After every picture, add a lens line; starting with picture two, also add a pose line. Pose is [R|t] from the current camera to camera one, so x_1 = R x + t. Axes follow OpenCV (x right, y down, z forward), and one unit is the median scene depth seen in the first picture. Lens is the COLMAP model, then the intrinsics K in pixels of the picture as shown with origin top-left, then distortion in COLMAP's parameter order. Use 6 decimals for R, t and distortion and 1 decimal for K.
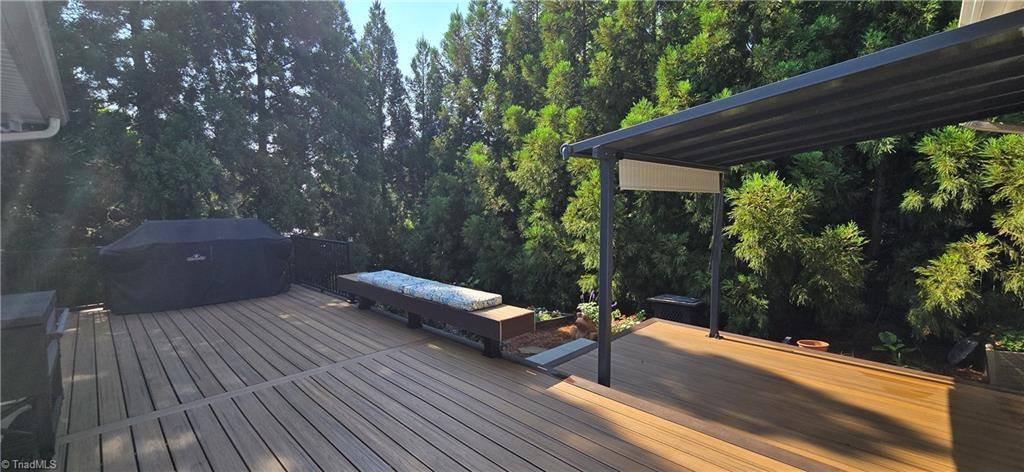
lens RADIAL K [[424.9, 0, 512.0], [0, 424.9, 236.0], [0, 0, 1]] dist [-0.010341, 0.005616]
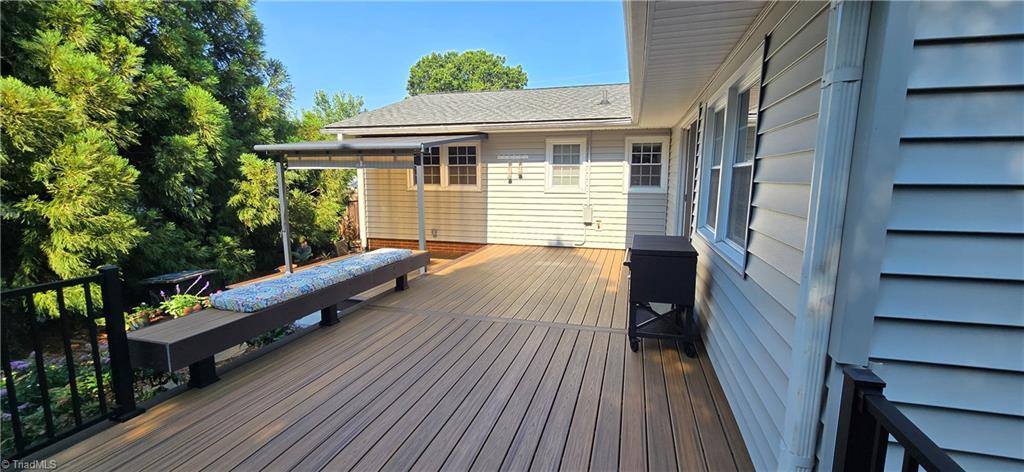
lens RADIAL K [[424.9, 0, 512.0], [0, 424.9, 236.0], [0, 0, 1]] dist [-0.010341, 0.005616]
pose [[-0.482830, -0.118587, 0.867647, -1.250970], [0.062705, 0.983564, 0.169325, -0.087924], [-0.873466, 0.136161, -0.467458, 1.177394]]
